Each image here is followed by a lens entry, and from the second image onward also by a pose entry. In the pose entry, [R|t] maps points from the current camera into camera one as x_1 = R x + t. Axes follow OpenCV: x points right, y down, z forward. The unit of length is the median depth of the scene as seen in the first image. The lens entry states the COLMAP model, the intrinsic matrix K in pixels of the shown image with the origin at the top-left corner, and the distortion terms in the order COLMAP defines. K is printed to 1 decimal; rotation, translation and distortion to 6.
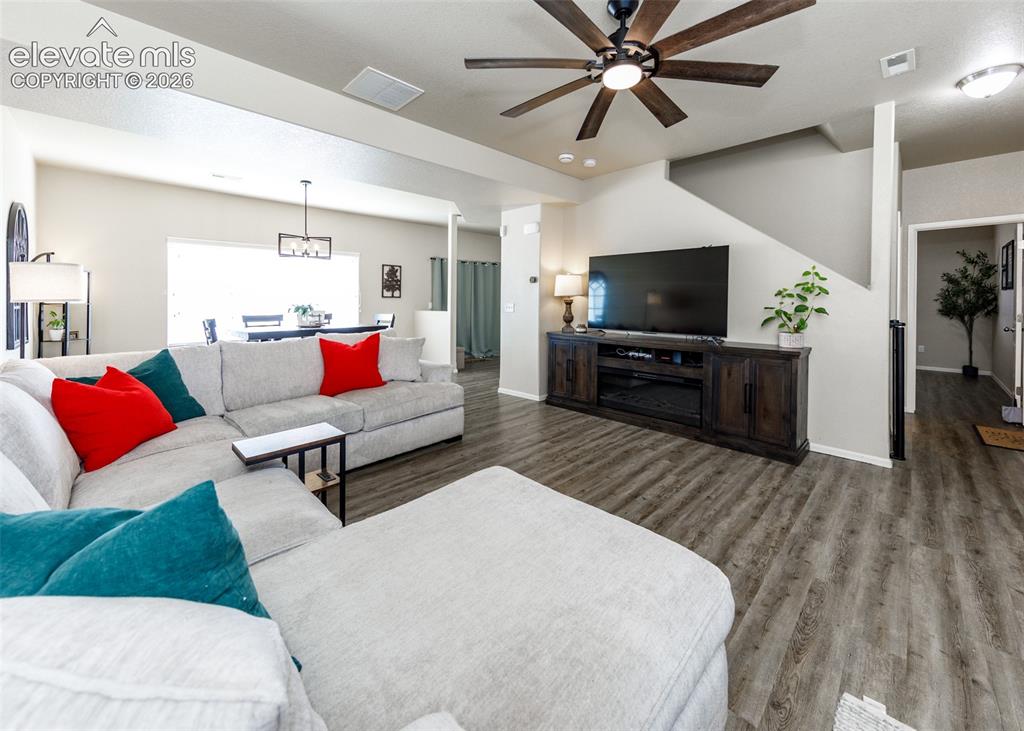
lens RADIAL K [[393.7, 0, 524.2], [0, 393.7, 302.3], [0, 0, 1]] dist [0.001702, -0.000914]
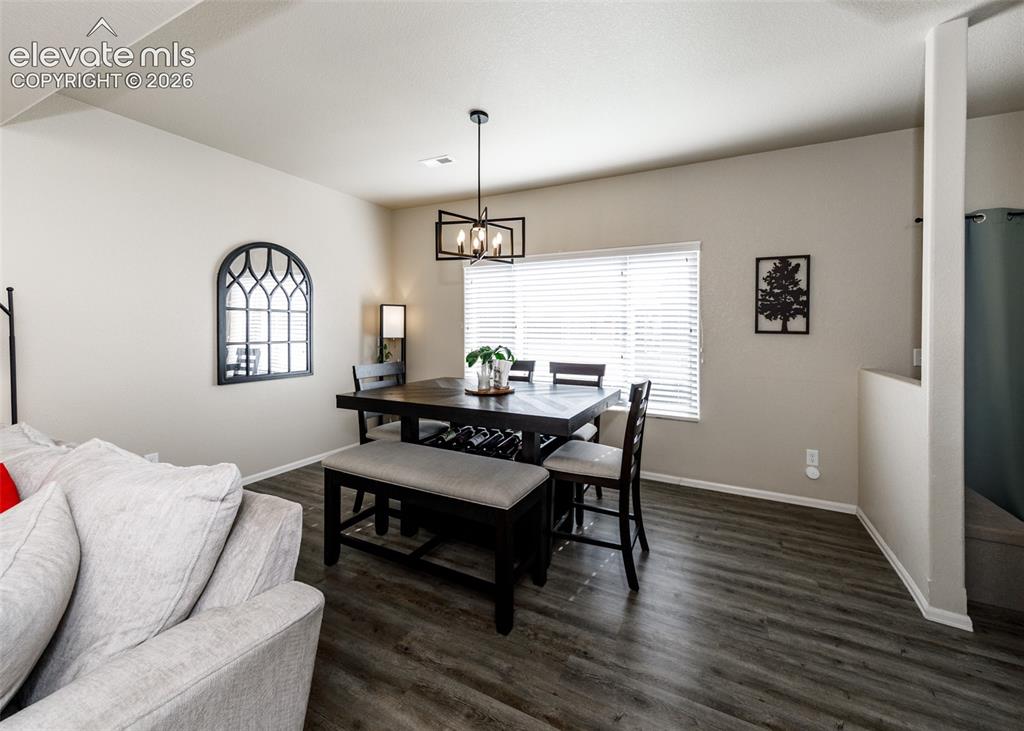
lens RADIAL K [[393.7, 0, 543.8], [0, 393.7, 331.2], [0, 0, 1]] dist [0.001702, -0.000914]
pose [[0.334145, 0.009354, -0.942475, -0.068054], [-0.007732, 0.999944, 0.007183, -0.044978], [0.942490, 0.004887, 0.334199, 1.827741]]
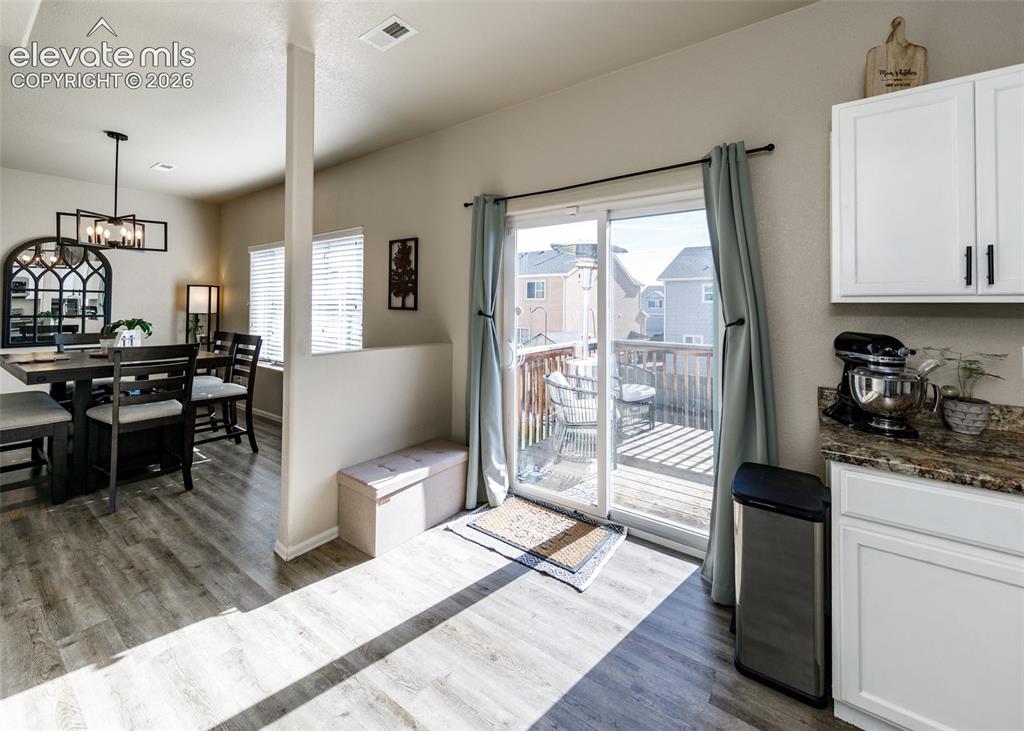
lens RADIAL K [[400.1, 0, 531.3], [0, 400.1, 304.6], [0, 0, 1]] dist [0.002552, -0.000284]
pose [[0.186577, -0.000302, -0.982440, 0.456496], [-0.007672, 0.999969, -0.001765, -0.053075], [0.982410, 0.007866, 0.186569, 3.139009]]
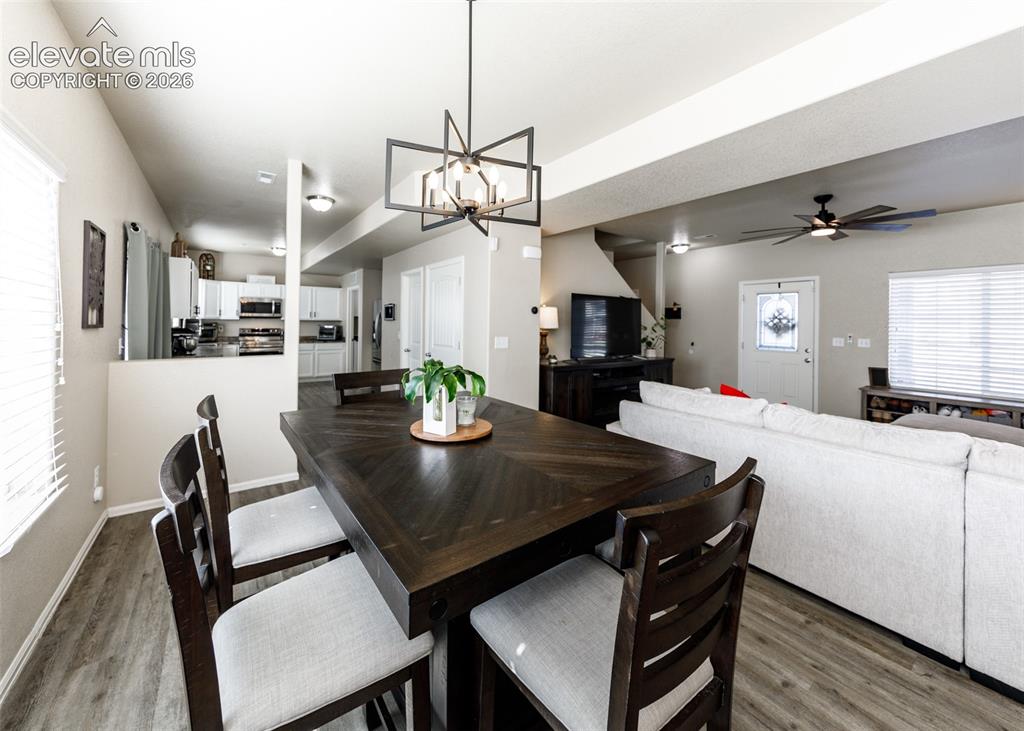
lens RADIAL K [[387.4, 0, 485.2], [0, 387.4, 318.5], [0, 0, 1]] dist [0.018656, -0.001645]
pose [[0.194653, 0.014345, 0.980767, -1.732045], [-0.012232, 0.999851, -0.012196, -0.052952], [-0.980796, -0.009623, 0.194799, 1.865357]]
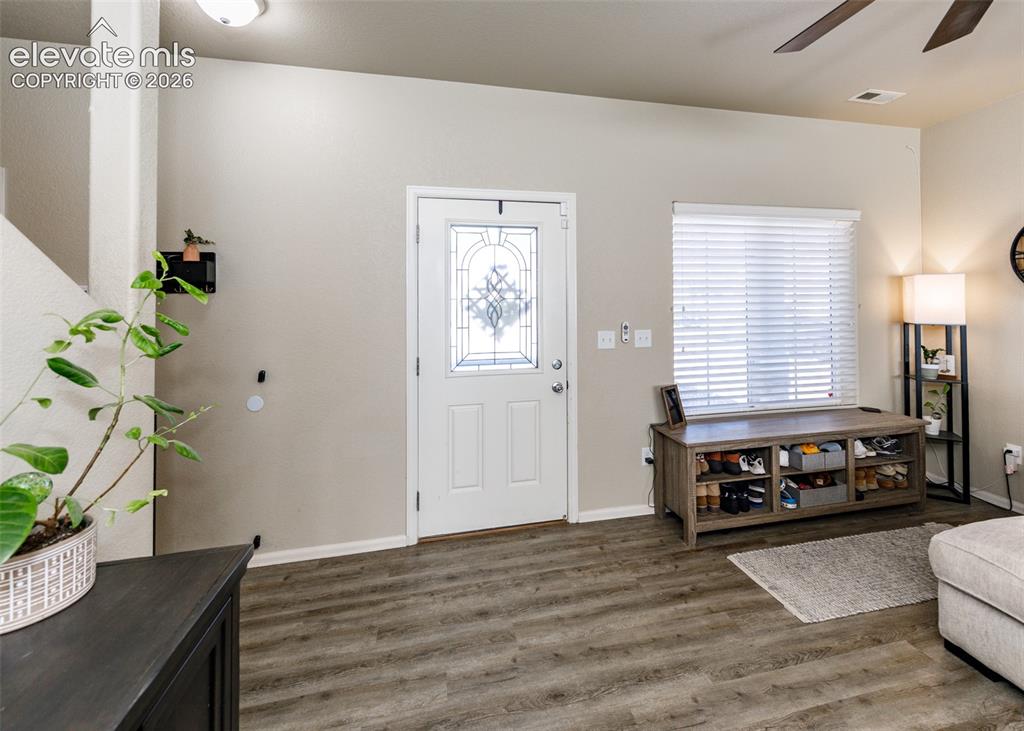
lens RADIAL K [[413.3, 0, 531.5], [0, 413.3, 297.0], [0, 0, 1]] dist [0.007913, -0.000109]
pose [[-0.840444, 0.024670, 0.541337, 0.399125], [0.015710, 0.999653, -0.021168, -0.063562], [-0.541671, -0.009286, -0.840539, 1.366185]]
